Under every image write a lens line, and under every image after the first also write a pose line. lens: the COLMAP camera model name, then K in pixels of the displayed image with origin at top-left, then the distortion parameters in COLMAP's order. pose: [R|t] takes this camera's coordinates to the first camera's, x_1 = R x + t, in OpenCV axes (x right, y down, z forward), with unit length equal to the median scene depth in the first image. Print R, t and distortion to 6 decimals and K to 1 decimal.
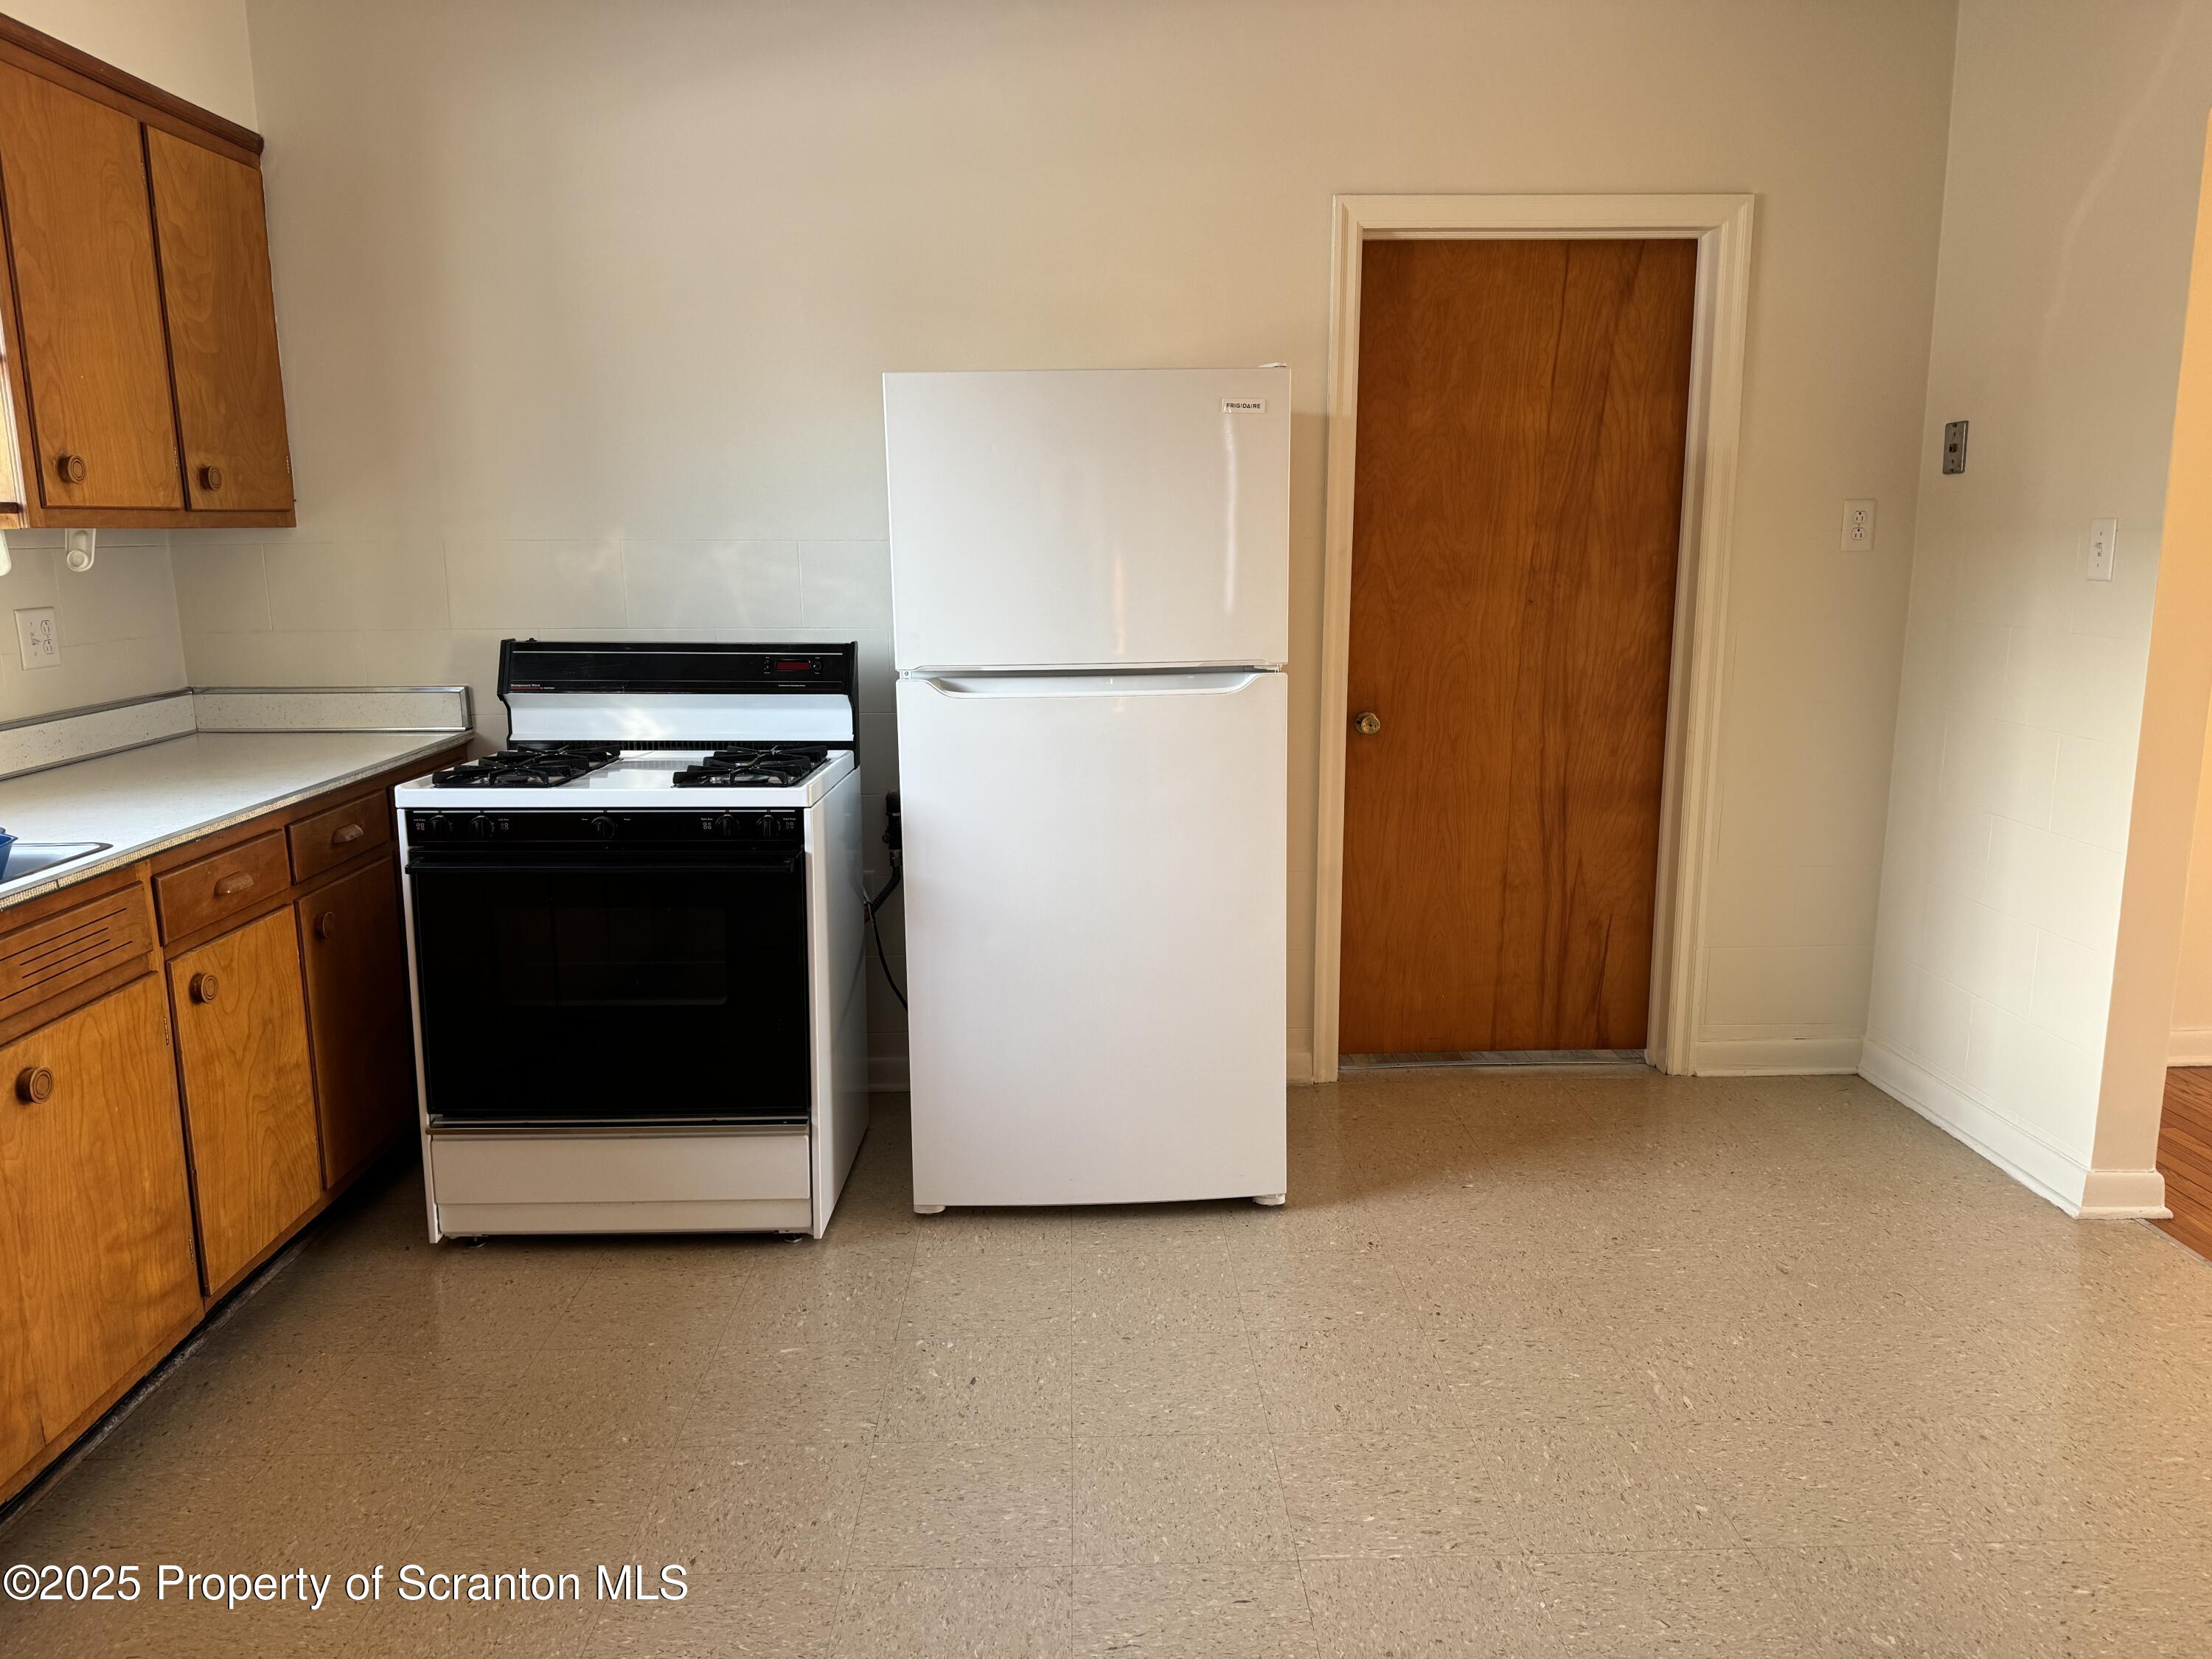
lens RADIAL K [[1582.0, 0, 1108.6], [0, 1582.0, 820.8], [0, 0, 1]] dist [0.046134, -0.048640]
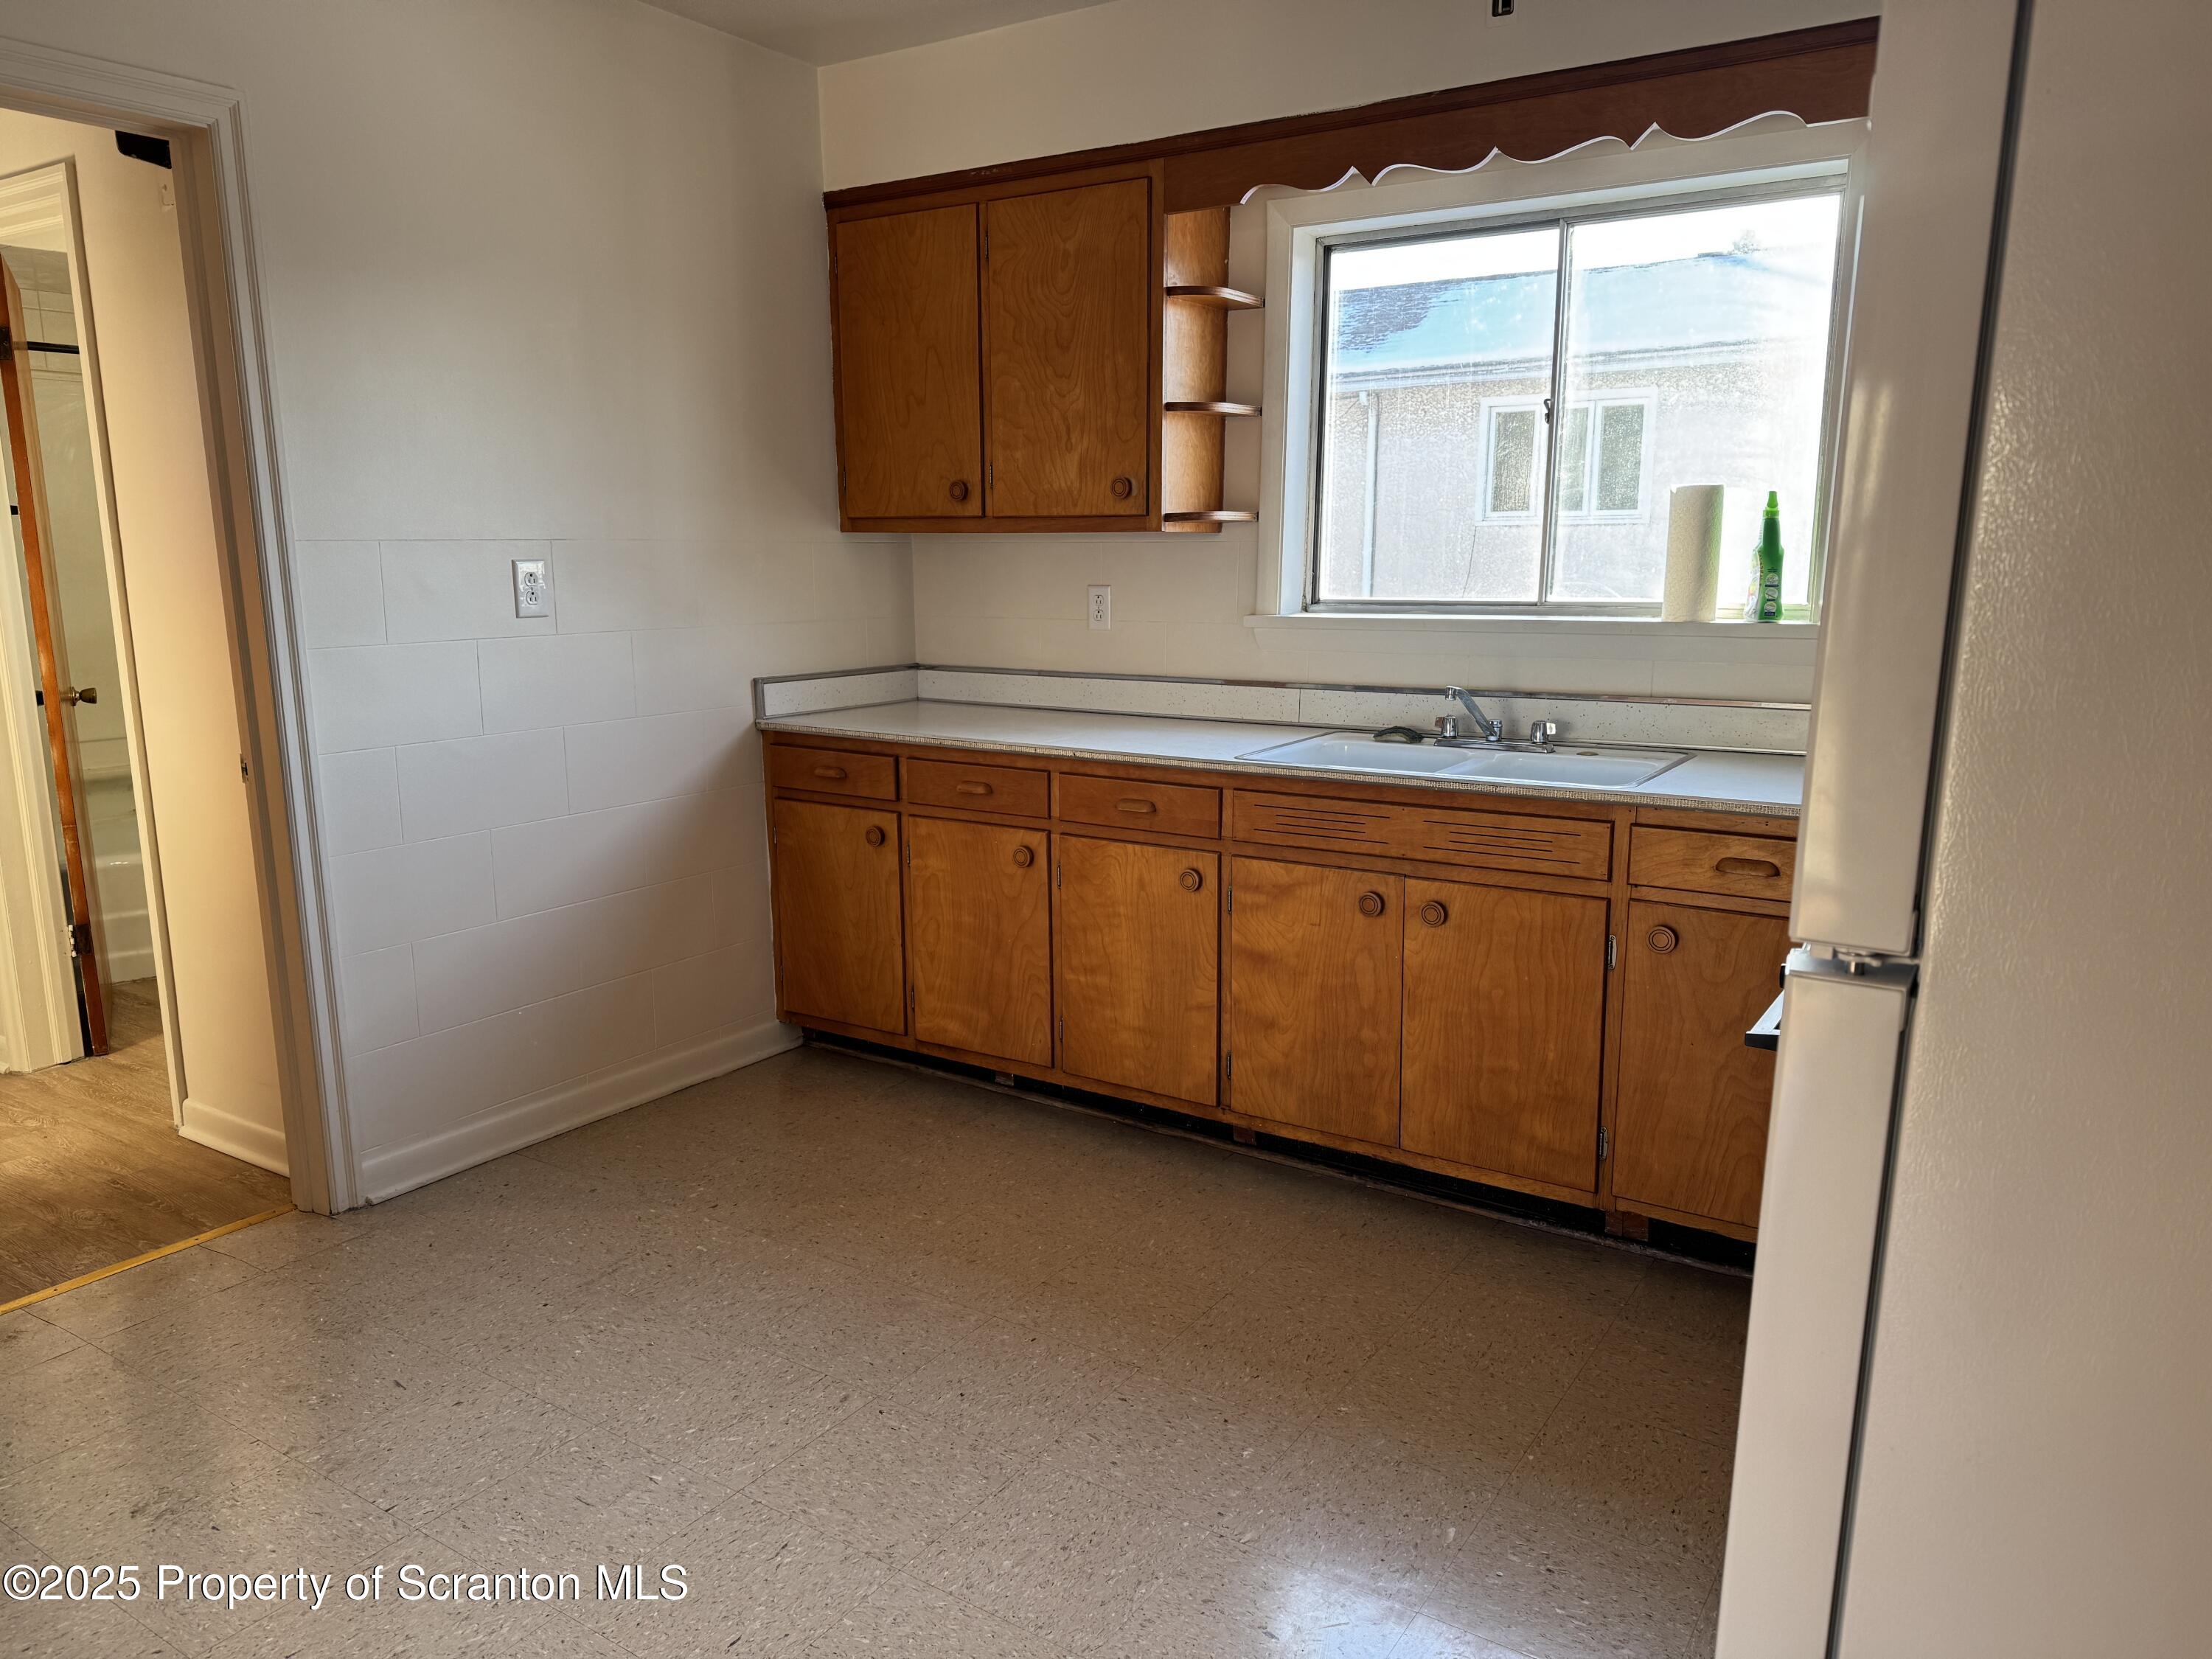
lens RADIAL K [[1582.0, 0, 1102.4], [0, 1582.0, 838.6], [0, 0, 1]] dist [0.046134, -0.048640]
pose [[-0.575846, 0.161905, -0.801366, 0.446186], [-0.142000, 0.945490, 0.293061, -0.194909], [0.805132, 0.282552, -0.521466, 1.059377]]
